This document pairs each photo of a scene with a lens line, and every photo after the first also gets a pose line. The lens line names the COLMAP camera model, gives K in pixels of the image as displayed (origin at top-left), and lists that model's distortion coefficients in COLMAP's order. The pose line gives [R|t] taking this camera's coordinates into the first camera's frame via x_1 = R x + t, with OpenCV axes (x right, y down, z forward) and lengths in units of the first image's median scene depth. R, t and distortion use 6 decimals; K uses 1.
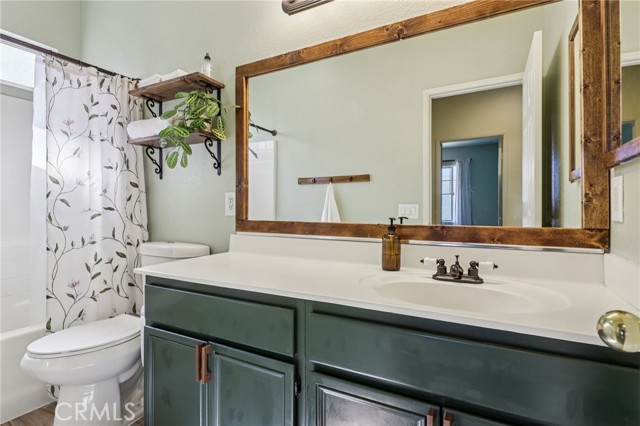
lens RADIAL K [[323.6, 0, 319.2], [0, 323.6, 212.1], [0, 0, 1]] dist [0.008876, -0.005621]
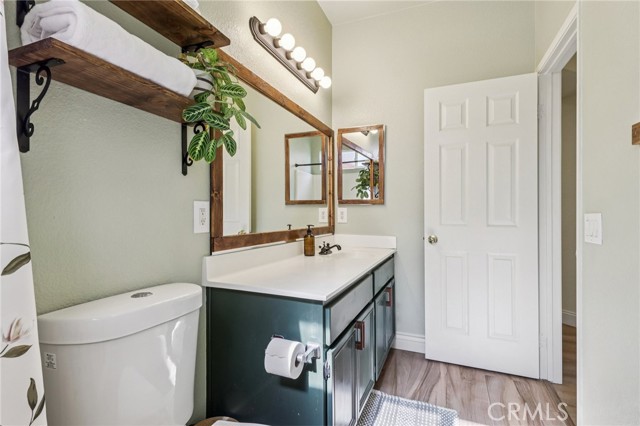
lens RADIAL K [[323.6, 0, 319.4], [0, 323.6, 211.8], [0, 0, 1]] dist [0.008876, -0.005621]
pose [[-0.122713, -0.001117, 0.992442, -1.118518], [0.002919, 0.999995, 0.001487, -0.040202], [-0.992438, 0.003080, -0.122709, 0.878144]]
